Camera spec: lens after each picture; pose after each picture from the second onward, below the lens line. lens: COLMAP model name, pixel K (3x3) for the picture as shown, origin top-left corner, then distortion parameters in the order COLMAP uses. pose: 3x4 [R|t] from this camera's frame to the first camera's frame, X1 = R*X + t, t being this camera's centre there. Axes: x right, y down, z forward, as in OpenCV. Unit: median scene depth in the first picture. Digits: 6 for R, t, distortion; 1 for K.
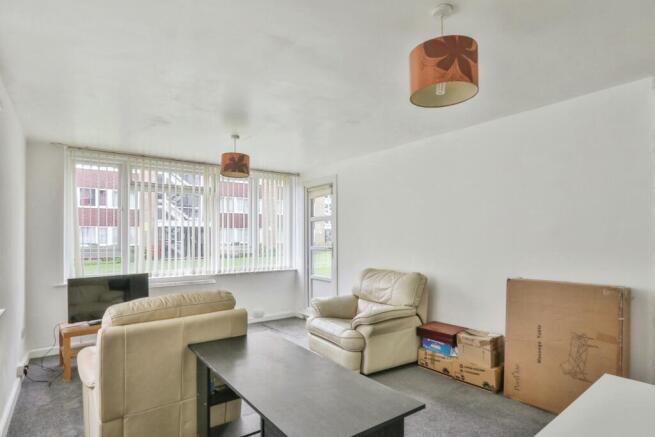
lens RADIAL K [[353.7, 0, 327.0], [0, 353.7, 232.9], [0, 0, 1]] dist [-0.000257, 0.000106]
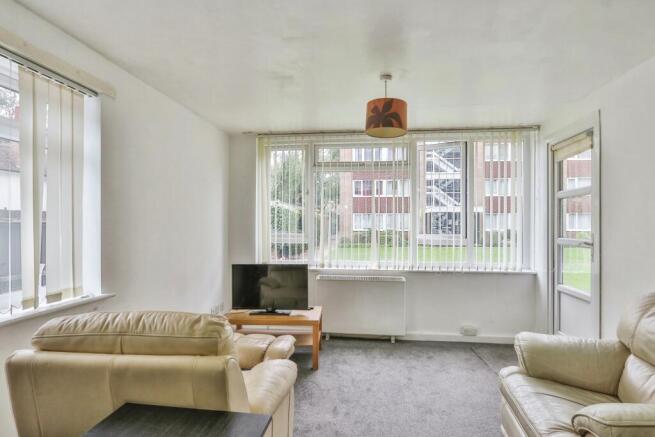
lens RADIAL K [[356.9, 0, 327.5], [0, 356.9, 218.5], [0, 0, 1]] dist [-0.004479, -0.000513]
pose [[0.727943, -0.004535, -0.685622, 0.095447], [0.003042, 0.999990, -0.003385, 0.004363], [0.685631, 0.000378, 0.727950, 0.293973]]
